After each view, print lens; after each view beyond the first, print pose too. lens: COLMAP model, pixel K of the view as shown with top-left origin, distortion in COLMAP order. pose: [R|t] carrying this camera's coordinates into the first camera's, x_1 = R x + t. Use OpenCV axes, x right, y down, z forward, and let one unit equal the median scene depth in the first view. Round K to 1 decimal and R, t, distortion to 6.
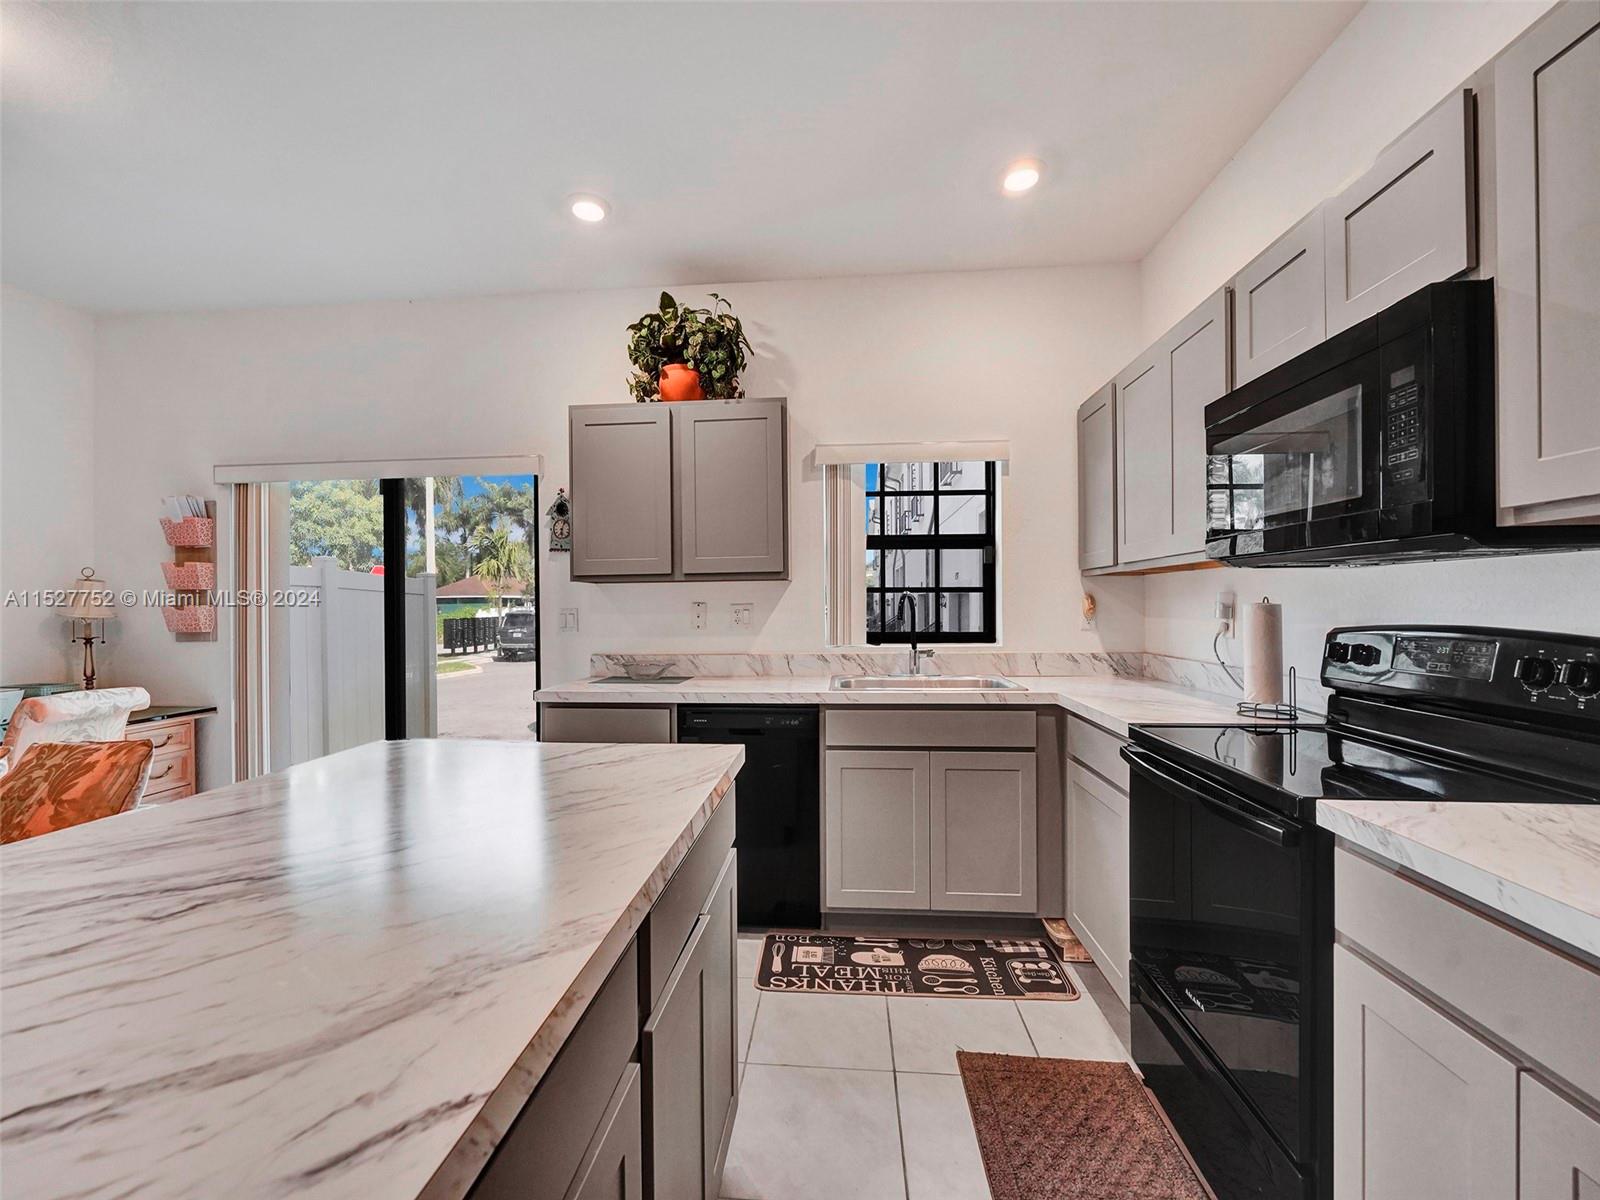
lens RADIAL K [[639.8, 0, 792.0], [0, 639.8, 606.2], [0, 0, 1]] dist [-0.001100, 0.000067]
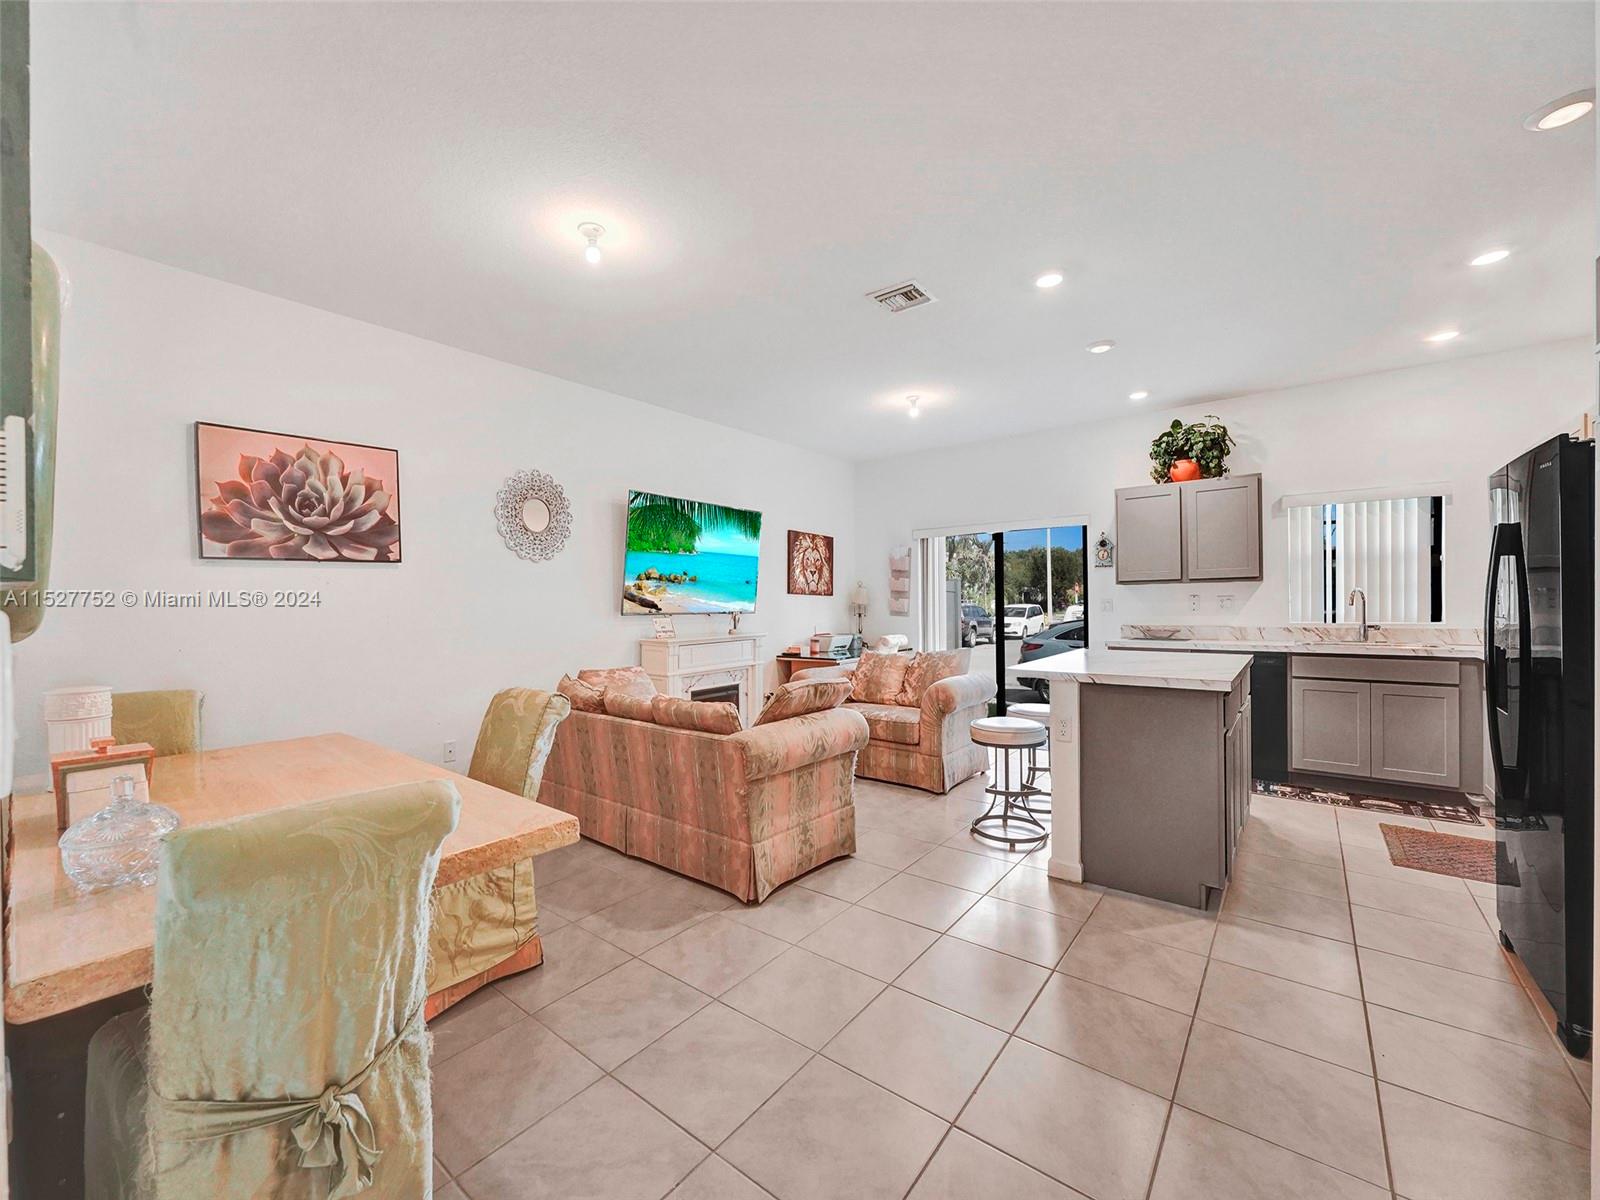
lens RADIAL K [[642.8, 0, 790.8], [0, 642.8, 602.4], [0, 0, 1]] dist [0.001305, 0.000317]
pose [[0.830813, -0.001020, -0.556551, -0.096639], [0.004824, 0.999974, 0.005368, -0.001884], [0.556531, -0.007144, 0.830796, -1.097815]]
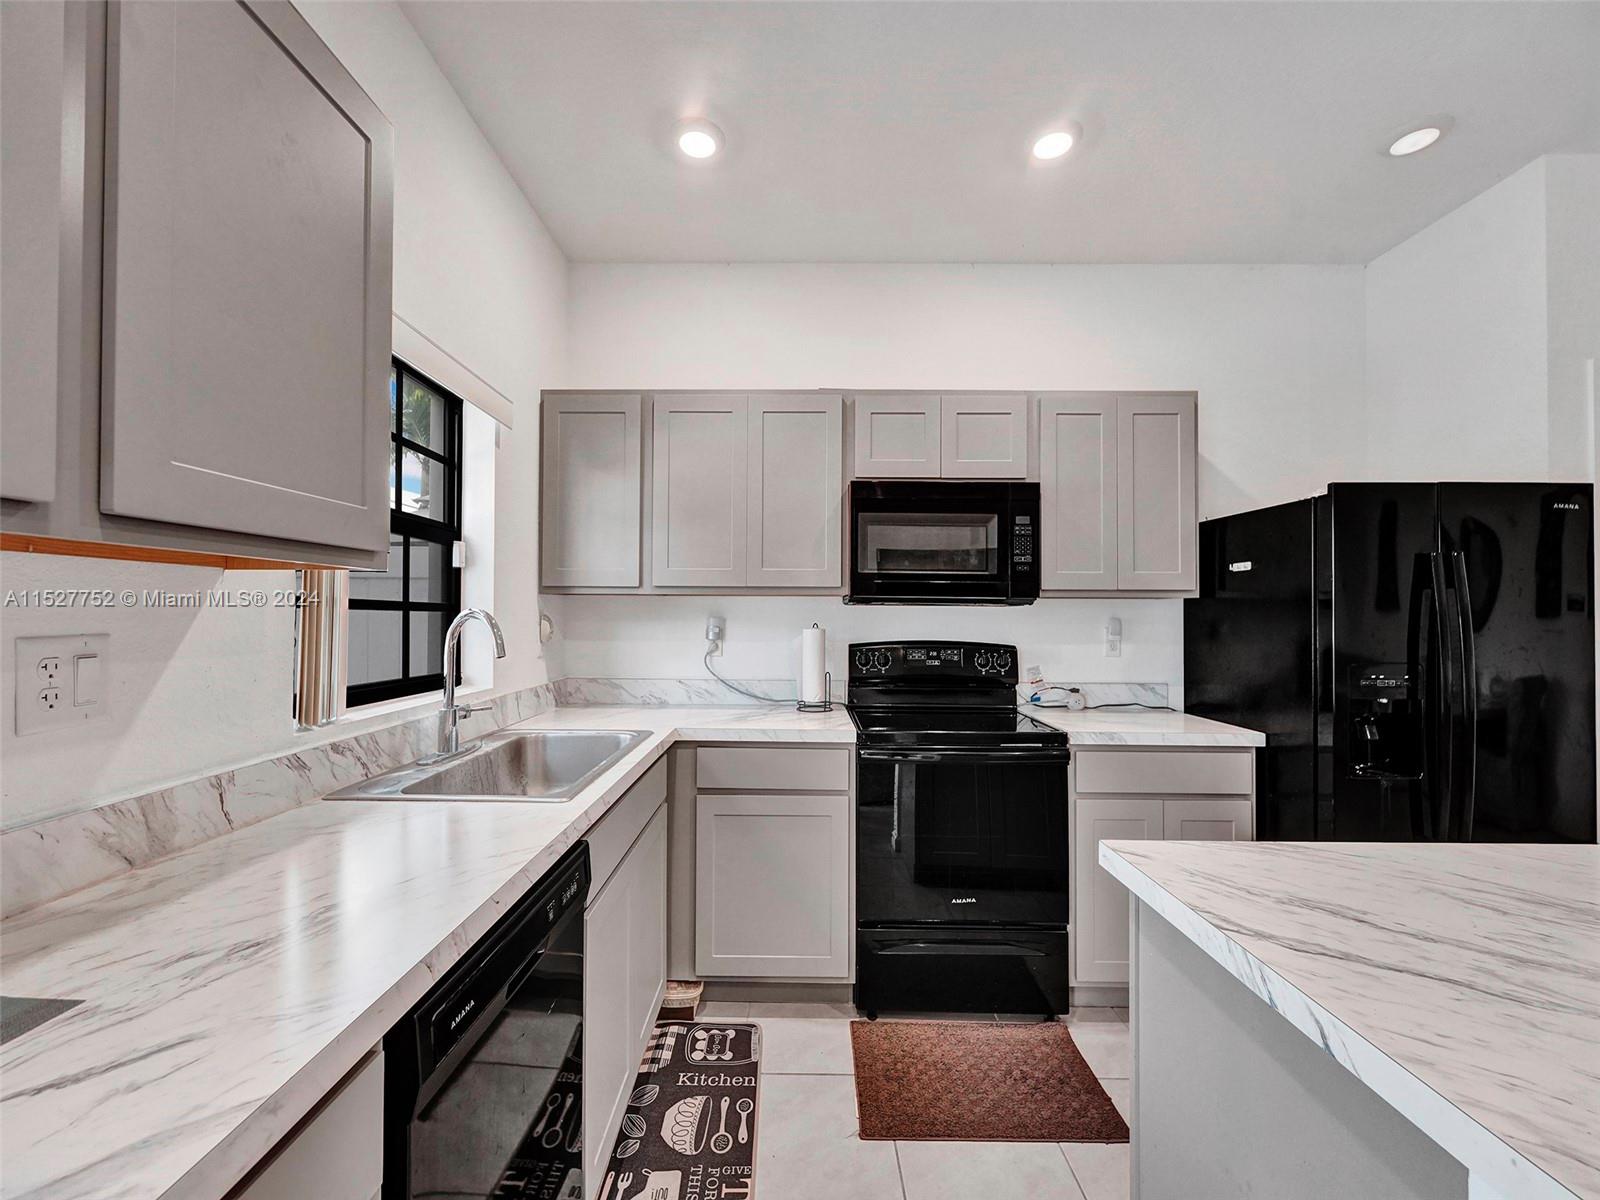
lens RADIAL K [[645.8, 0, 780.1], [0, 645.8, 601.0], [0, 0, 1]] dist [-0.000858, 0.000194]
pose [[-0.065380, 0.025837, 0.997526, -0.427326], [-0.005295, 0.999642, -0.026238, -0.015317], [-0.997846, -0.006997, -0.065220, 0.776084]]
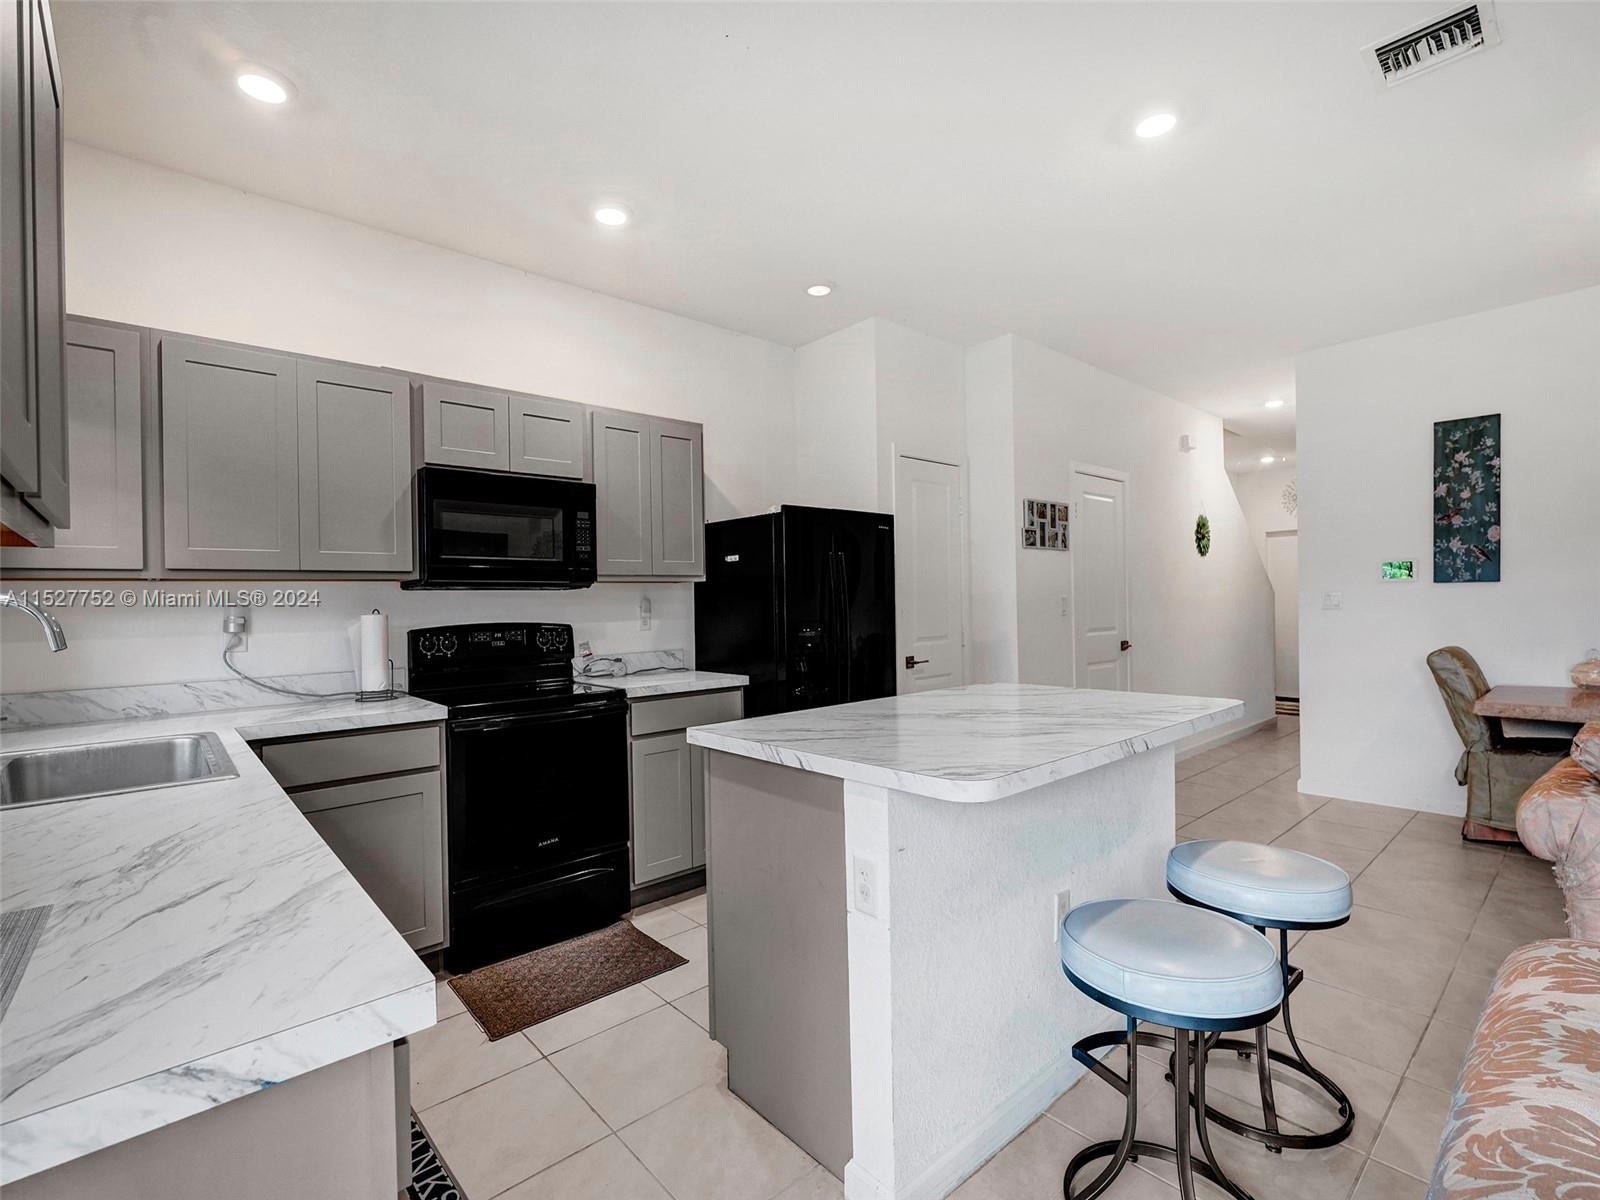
lens RADIAL K [[736.8, 0, 787.9], [0, 736.8, 600.4], [0, 0, 1]] dist [0.000026, -0.000332]
pose [[-0.718844, 0.022420, 0.694809, -0.617124], [0.024447, 0.999677, -0.006965, 0.001136], [-0.694741, 0.011979, -0.719160, 1.002063]]
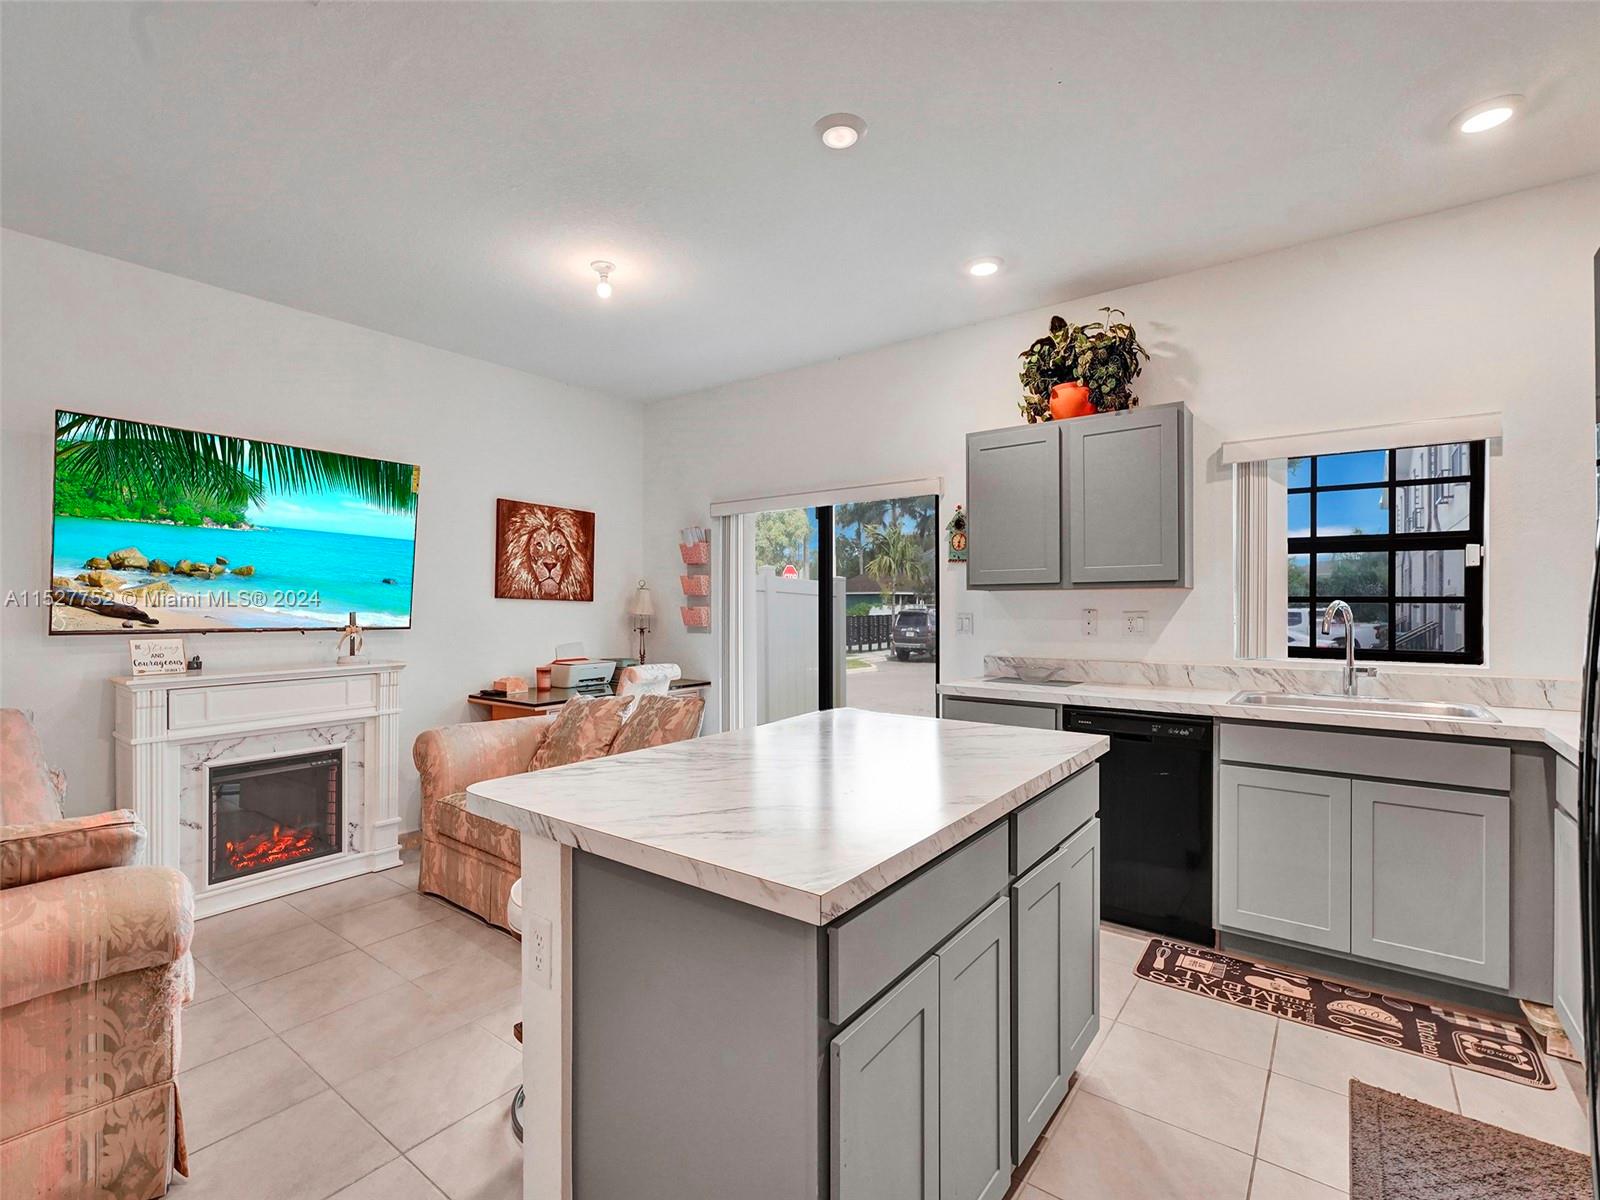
lens RADIAL K [[736.8, 0, 787.9], [0, 736.8, 600.4], [0, 0, 1]] dist [0.000026, -0.000332]
pose [[0.843486, 0.005535, -0.537123, 0.087724], [-0.006744, 0.999977, -0.000286, -0.018320], [0.537109, 0.003863, 0.843504, -0.271523]]
